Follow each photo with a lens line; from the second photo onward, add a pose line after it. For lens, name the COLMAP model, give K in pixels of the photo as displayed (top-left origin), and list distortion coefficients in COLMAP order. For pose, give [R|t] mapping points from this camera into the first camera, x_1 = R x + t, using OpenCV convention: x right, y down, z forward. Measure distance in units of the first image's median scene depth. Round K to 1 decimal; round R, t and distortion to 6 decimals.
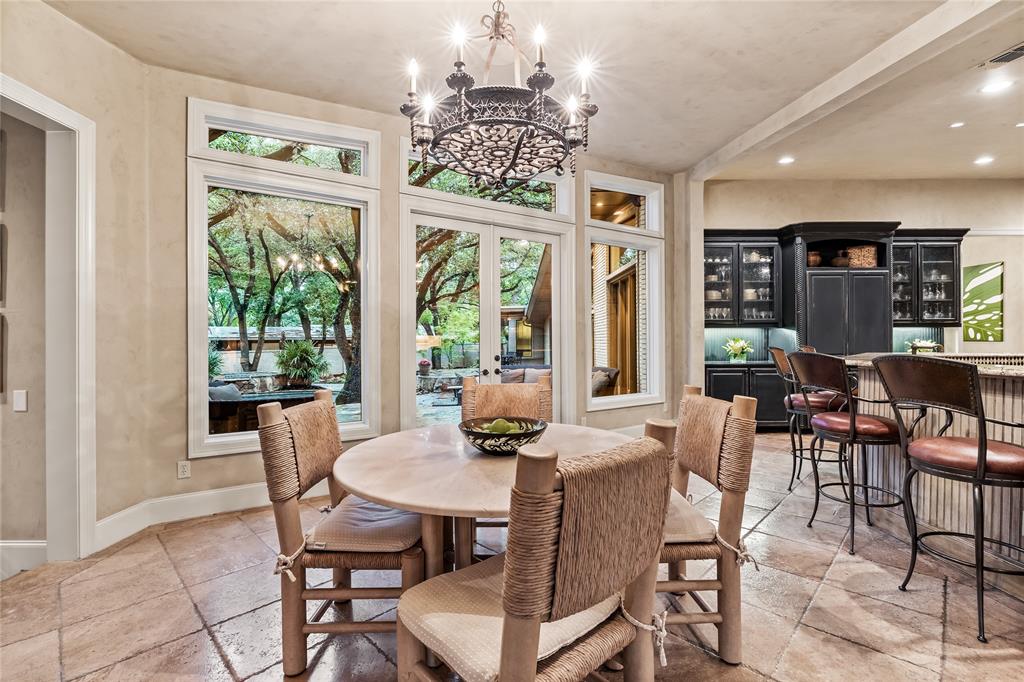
lens RADIAL K [[462.0, 0, 512.2], [0, 462.0, 339.9], [0, 0, 1]] dist [0.000094, -0.000027]
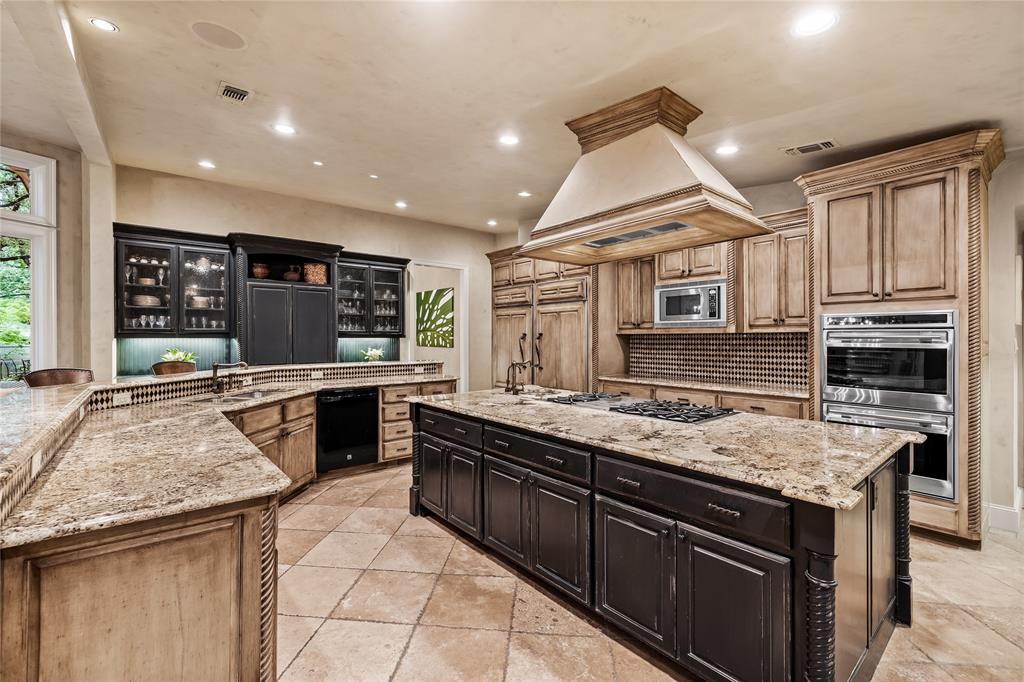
lens RADIAL K [[436.1, 0, 512.8], [0, 436.1, 340.2], [0, 0, 1]] dist [0.000295, -0.000104]
pose [[0.774228, -0.001721, 0.632905, 0.454794], [0.000691, 0.999998, 0.001874, -0.023052], [-0.632907, -0.001013, 0.774227, -0.090097]]
